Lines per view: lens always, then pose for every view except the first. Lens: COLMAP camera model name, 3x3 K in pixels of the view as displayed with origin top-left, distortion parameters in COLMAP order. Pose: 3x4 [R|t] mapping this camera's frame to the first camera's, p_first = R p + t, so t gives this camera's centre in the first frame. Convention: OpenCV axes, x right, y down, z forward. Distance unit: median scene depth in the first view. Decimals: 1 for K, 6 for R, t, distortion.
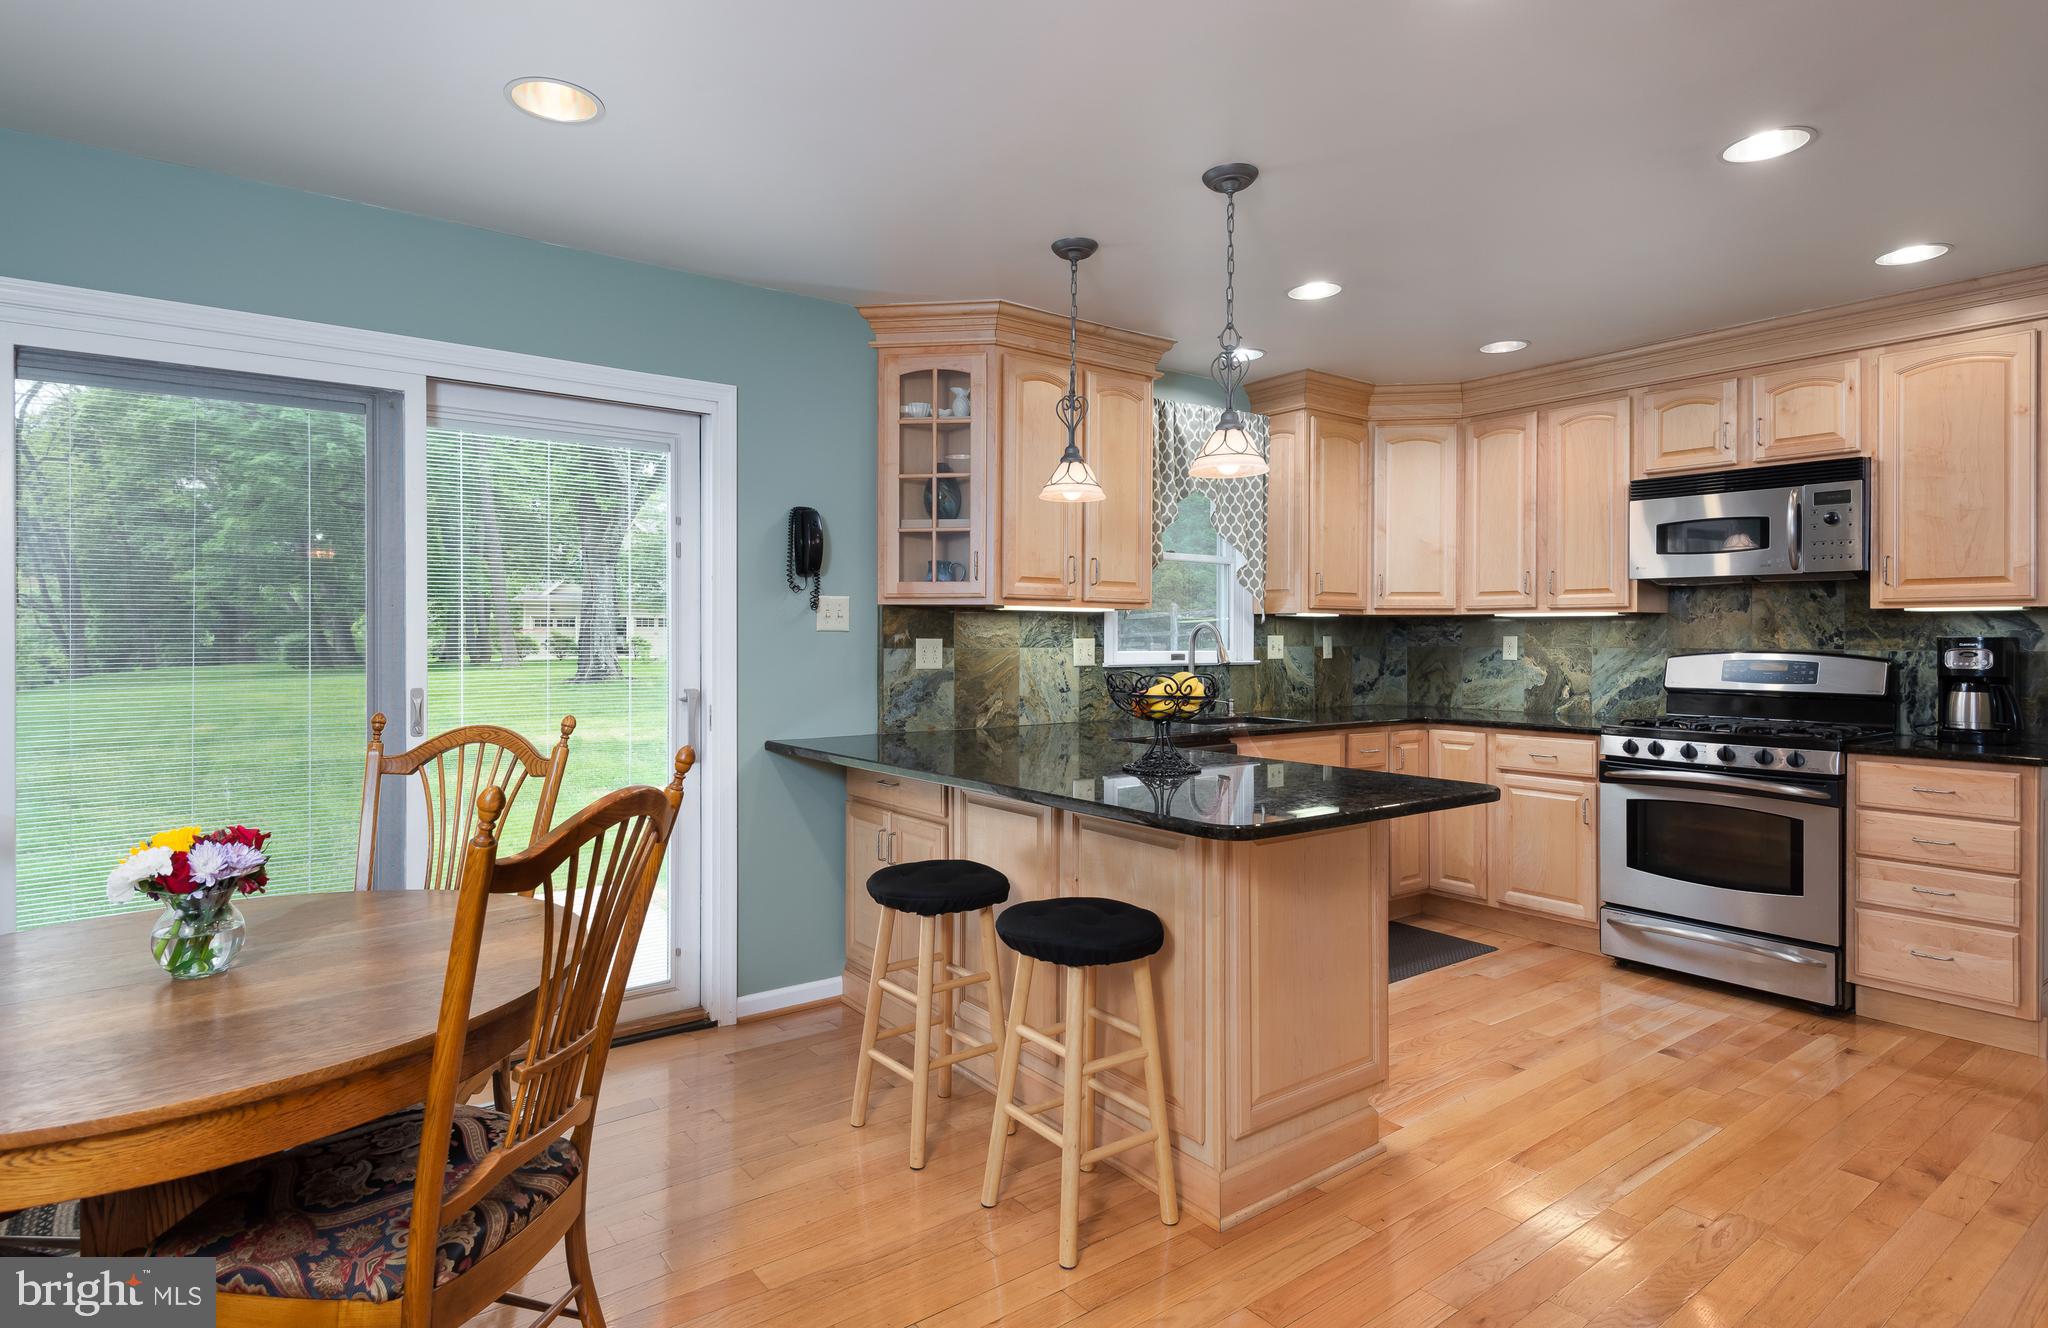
lens RADIAL K [[1070.1, 0, 1015.2], [0, 1070.1, 637.4], [0, 0, 1]] dist [0.020738, -0.001648]
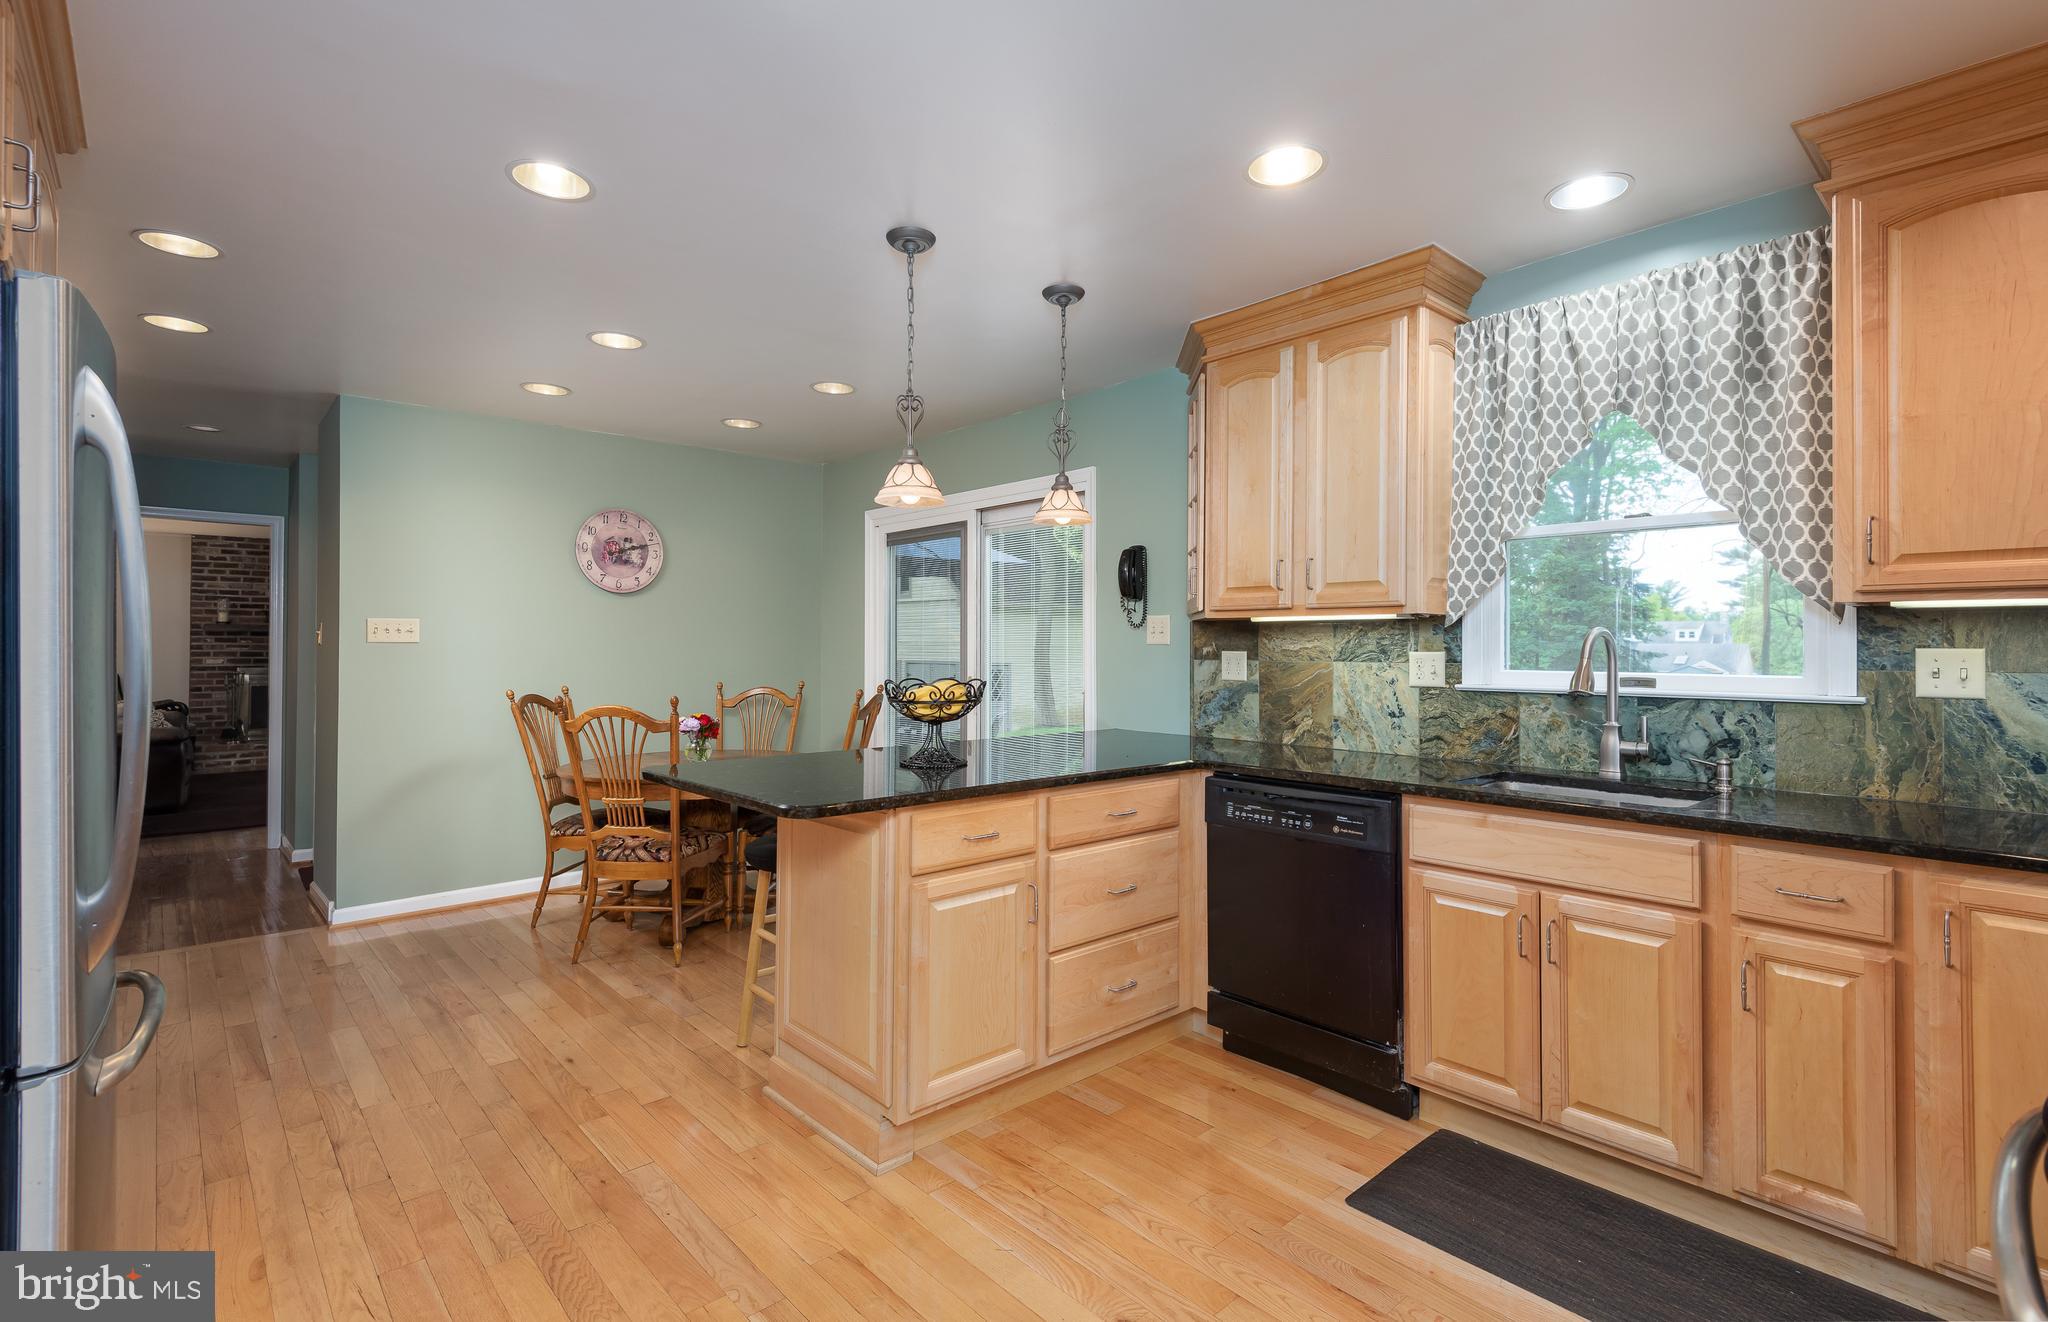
lens RADIAL K [[946.5, 0, 1026.6], [0, 946.5, 643.8], [0, 0, 1]] dist [0.001091, 0.000015]
pose [[0.074142, -0.005740, -0.997231, 0.792268], [-0.002500, 0.999979, -0.005942, 0.000060], [0.997245, 0.002934, 0.074126, 0.702120]]
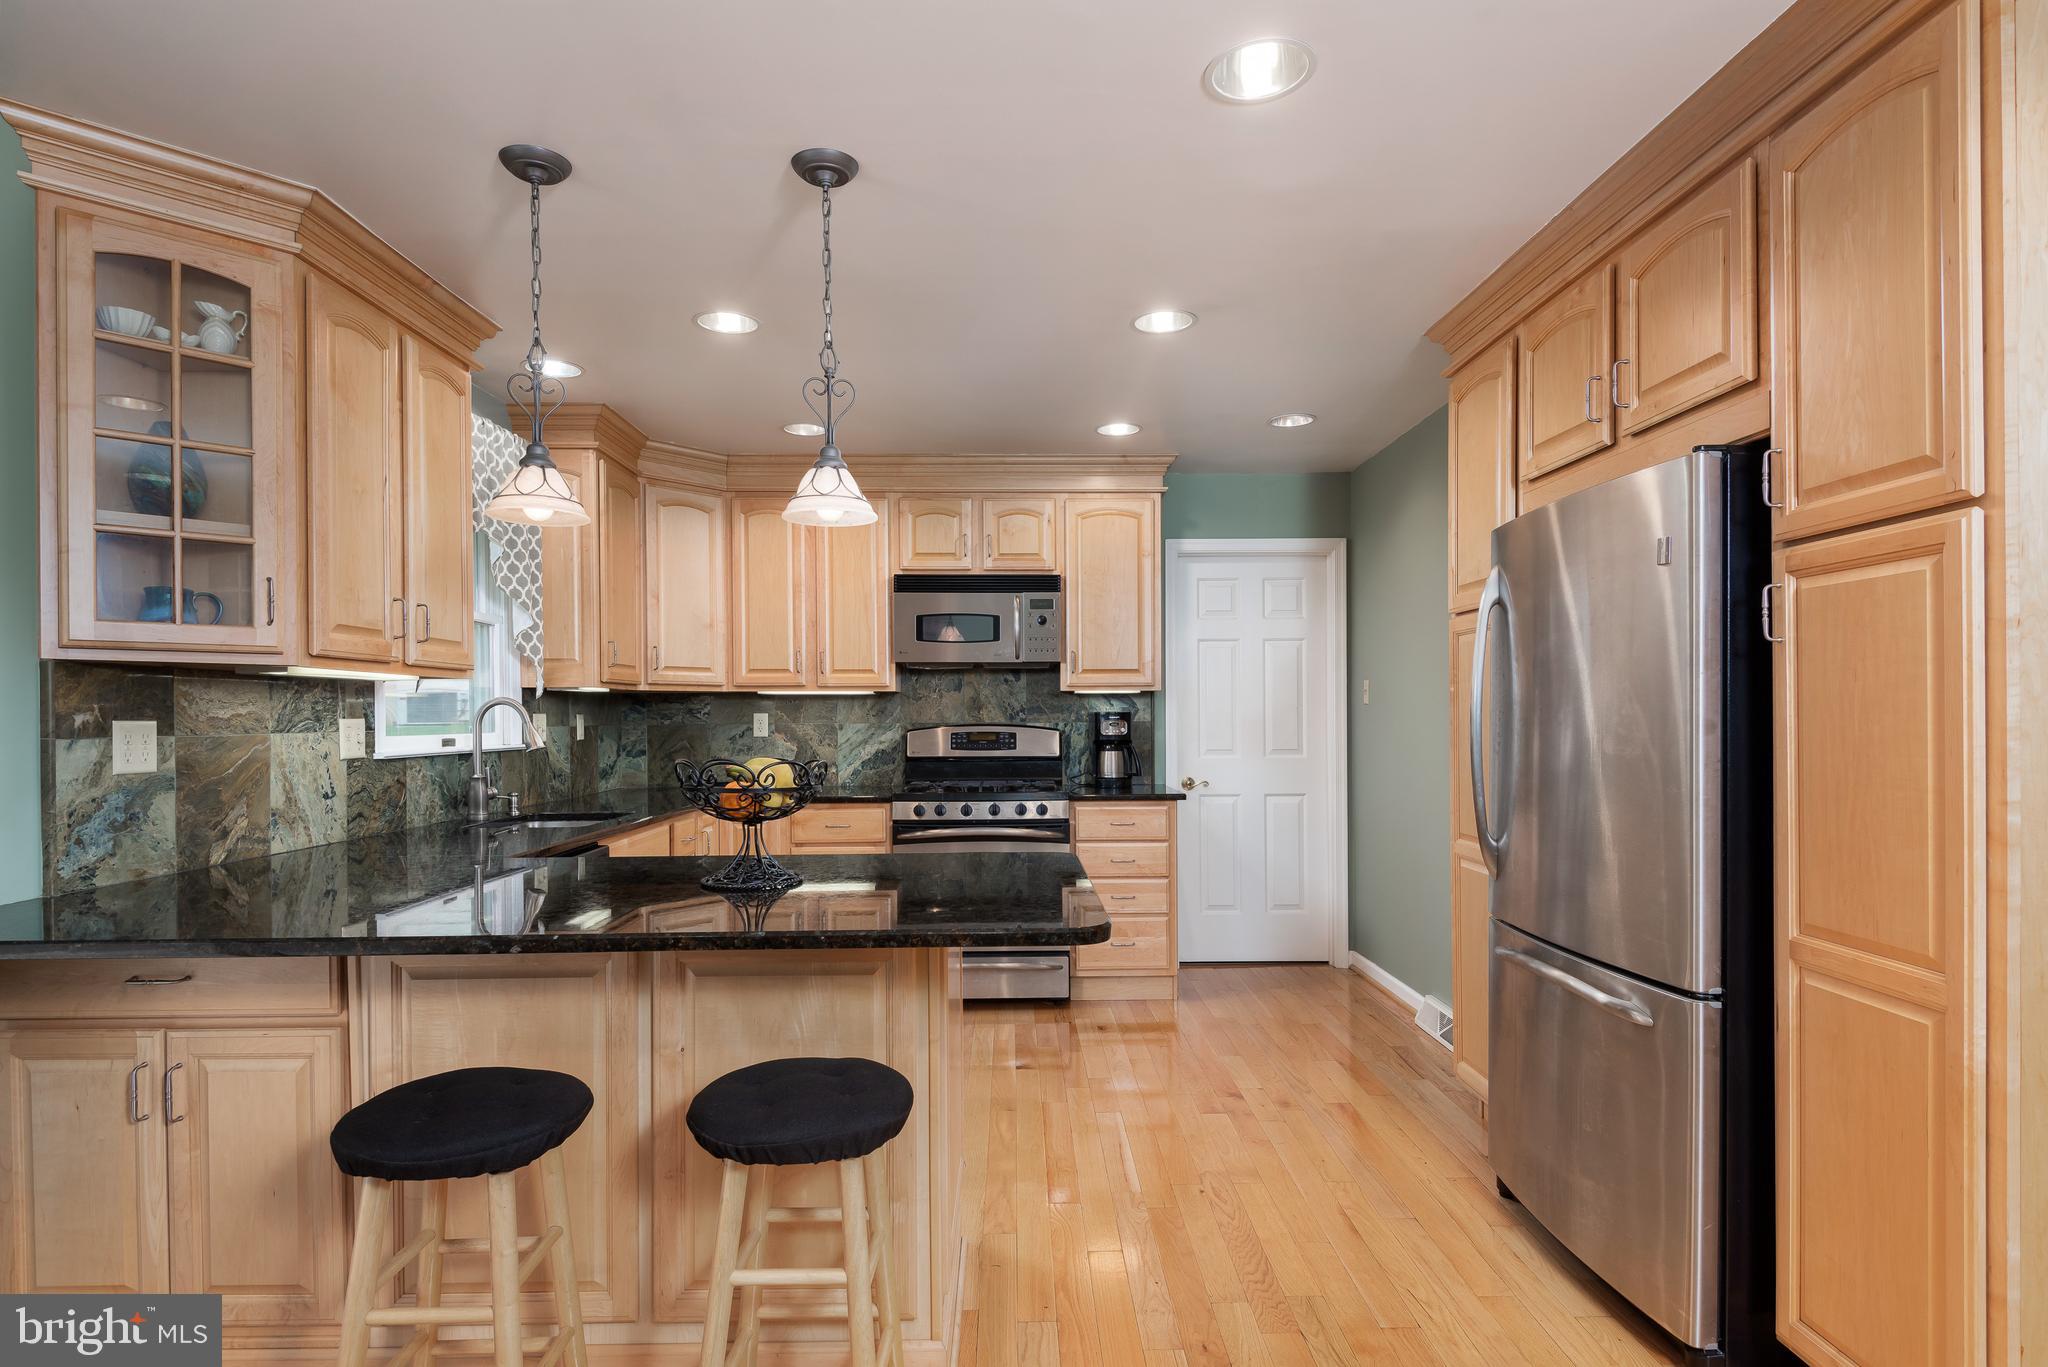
lens RADIAL K [[1046.0, 0, 1032.4], [0, 1046.0, 715.2], [0, 0, 1]] dist [-0.009649, -0.002707]
pose [[0.582219, -0.005798, 0.813011, -0.244037], [0.006907, 0.999974, 0.002185, 0.000169], [-0.813003, 0.004343, 0.582244, 0.267503]]
